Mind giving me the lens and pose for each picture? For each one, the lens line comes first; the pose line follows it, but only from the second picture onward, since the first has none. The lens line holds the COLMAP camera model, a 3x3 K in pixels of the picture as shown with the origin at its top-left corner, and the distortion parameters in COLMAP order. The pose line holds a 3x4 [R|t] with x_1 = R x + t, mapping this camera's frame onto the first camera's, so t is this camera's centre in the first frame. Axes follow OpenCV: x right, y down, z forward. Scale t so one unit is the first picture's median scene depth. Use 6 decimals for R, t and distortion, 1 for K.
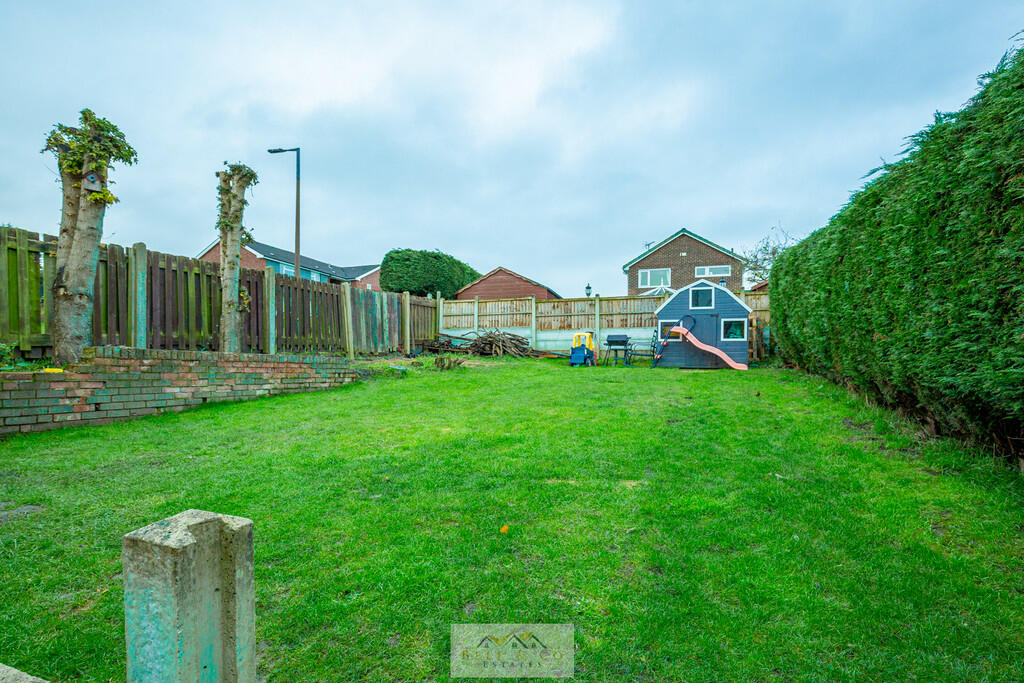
lens RADIAL K [[485.9, 0, 525.0], [0, 485.9, 374.6], [0, 0, 1]] dist [-0.018353, 0.000006]
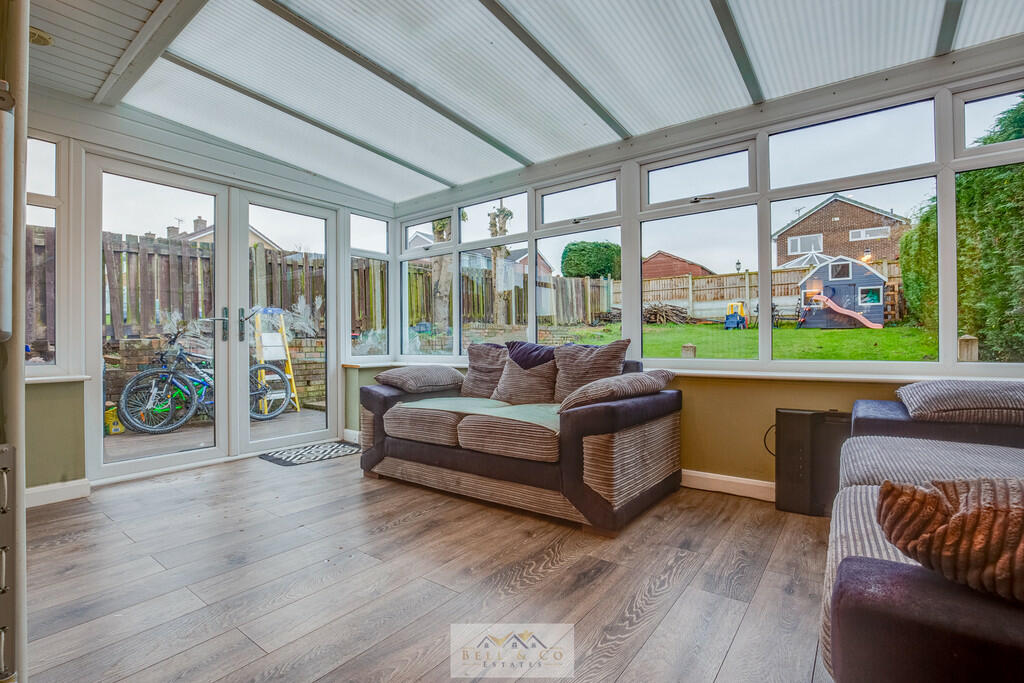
lens RADIAL K [[481.3, 0, 513.3], [0, 481.3, 345.8], [0, 0, 1]] dist [-0.027778, 0.000169]
pose [[0.954260, -0.016025, -0.298548, -0.052545], [0.016278, 0.999866, -0.001640, 0.014932], [0.298534, -0.003295, 0.954393, -0.299447]]
